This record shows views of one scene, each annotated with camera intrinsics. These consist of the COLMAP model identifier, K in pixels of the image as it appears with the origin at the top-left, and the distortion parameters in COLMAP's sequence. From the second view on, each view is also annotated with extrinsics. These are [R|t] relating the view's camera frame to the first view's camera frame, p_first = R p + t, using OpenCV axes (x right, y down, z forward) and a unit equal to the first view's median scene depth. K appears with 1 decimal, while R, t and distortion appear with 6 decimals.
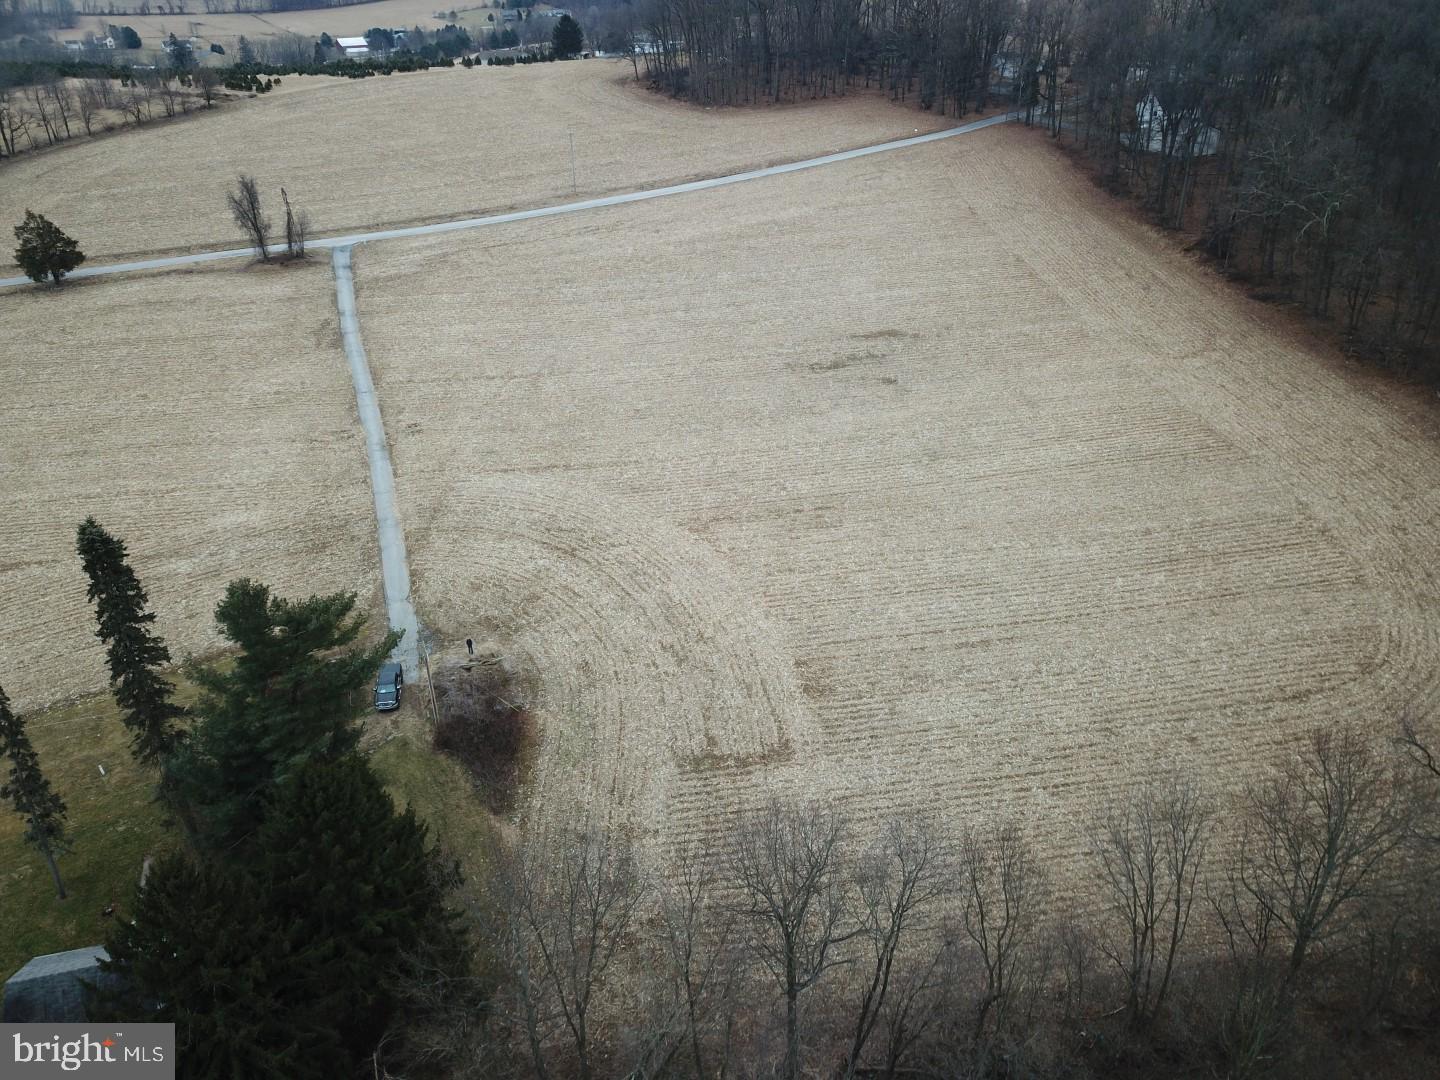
lens RADIAL K [[1090.8, 0, 719.0], [0, 1090.8, 539.3], [0, 0, 1]] dist [0.021976, -0.022270]
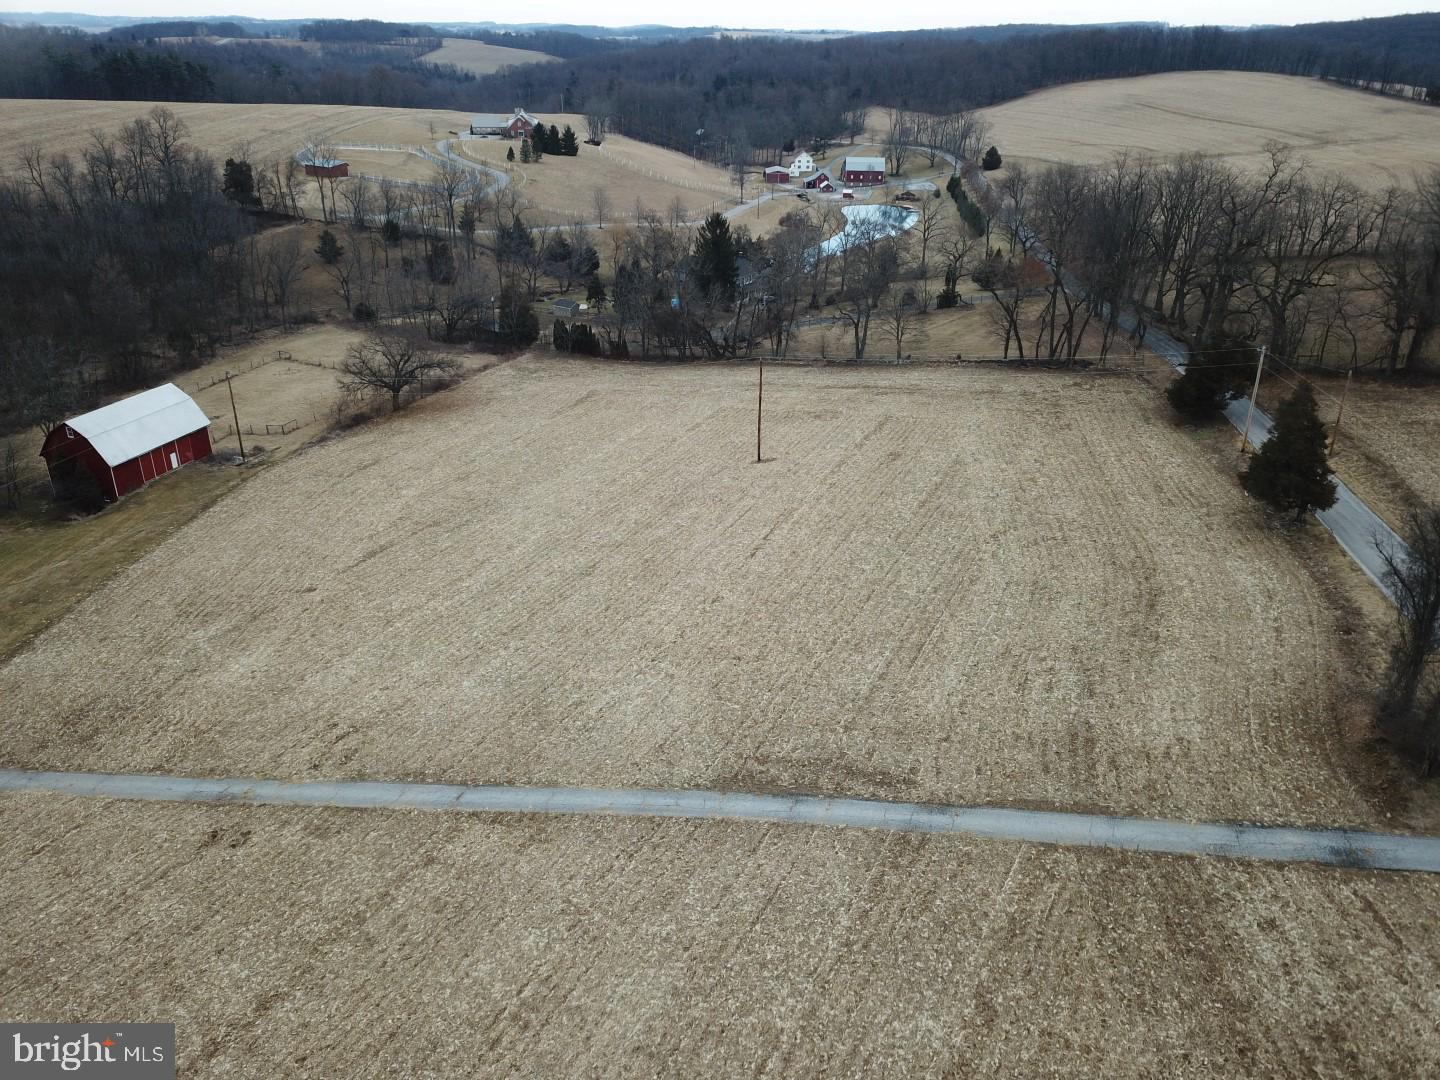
lens RADIAL K [[1090.8, 0, 720.7], [0, 1090.8, 546.2], [0, 0, 1]] dist [0.021976, -0.022270]
pose [[-0.521691, 0.368734, -0.769334, -0.093645], [-0.411102, 0.681518, 0.605416, -0.655375], [0.747552, 0.632115, -0.203954, 1.399526]]
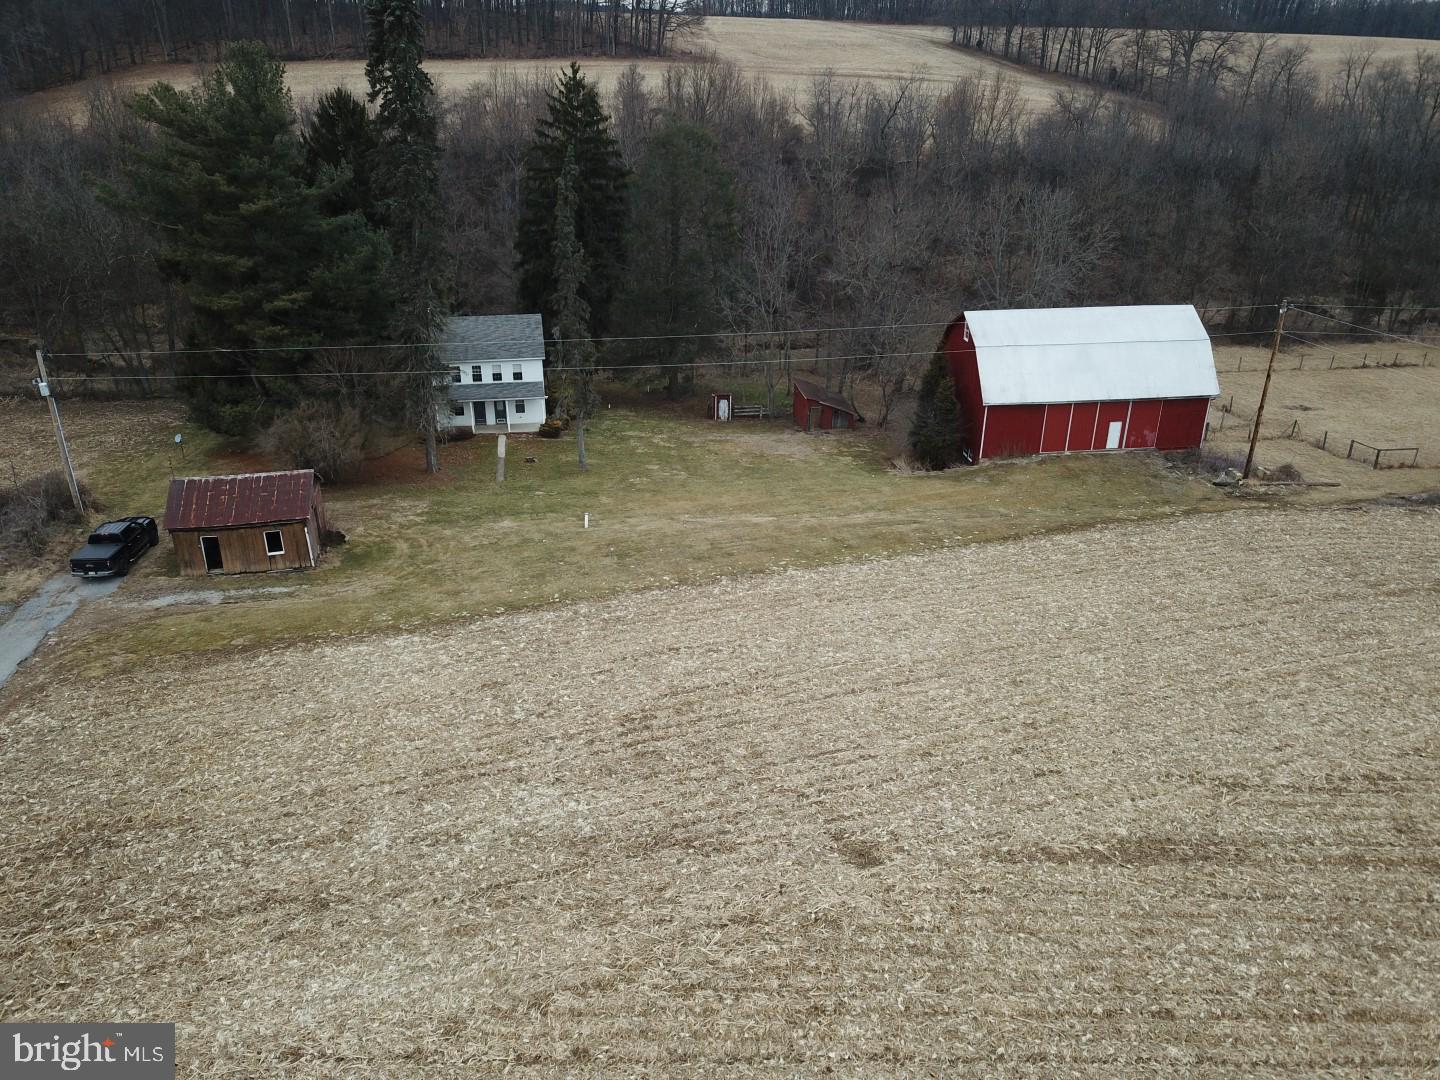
lens RADIAL K [[1090.8, 0, 710.0], [0, 1090.8, 537.0], [0, 0, 1]] dist [0.021976, -0.022270]
pose [[-0.994684, -0.037730, 0.095810, -0.557842], [0.054353, 0.597893, 0.799731, -0.251138], [-0.087458, 0.800688, -0.592664, 1.108513]]
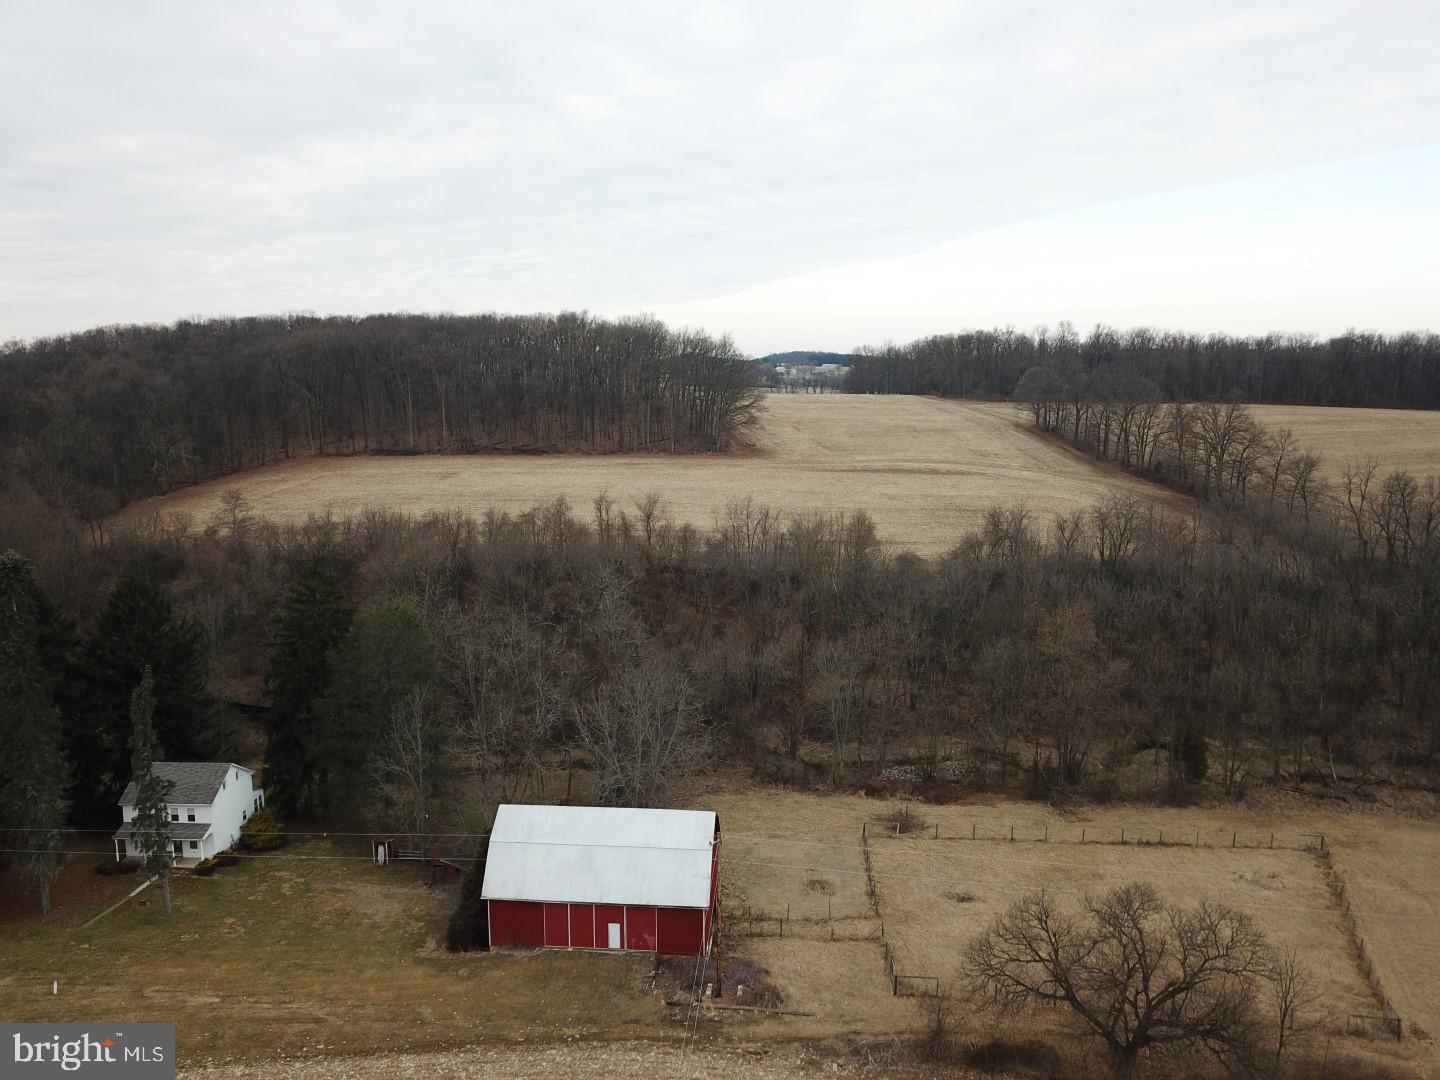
lens RADIAL K [[1090.8, 0, 714.5], [0, 1090.8, 532.9], [0, 0, 1]] dist [0.021976, -0.022270]
pose [[-0.945096, -0.036889, 0.324703, -1.003201], [0.167485, 0.798514, 0.578208, -0.346637], [-0.280609, 0.600845, -0.748494, 1.001565]]
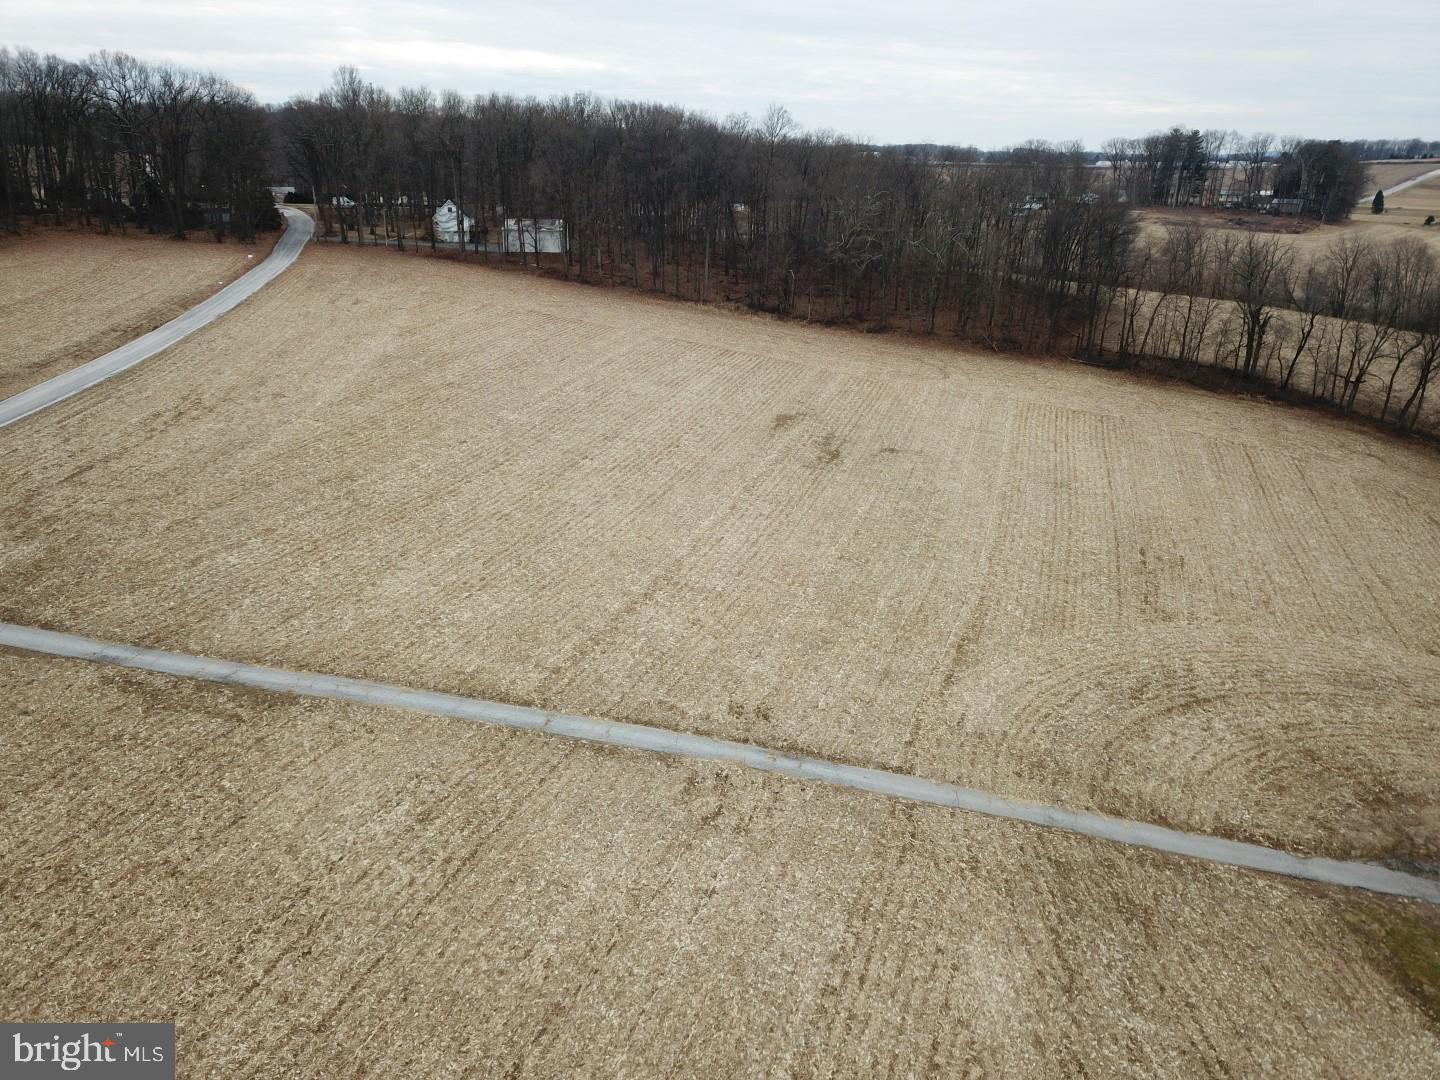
lens RADIAL K [[1090.8, 0, 724.2], [0, 1090.8, 552.6], [0, 0, 1]] dist [0.021976, -0.022270]
pose [[0.431108, -0.296313, 0.852259, -0.843231], [0.413736, 0.904307, 0.105124, -0.275042], [-0.801853, 0.307290, 0.512449, 0.859831]]
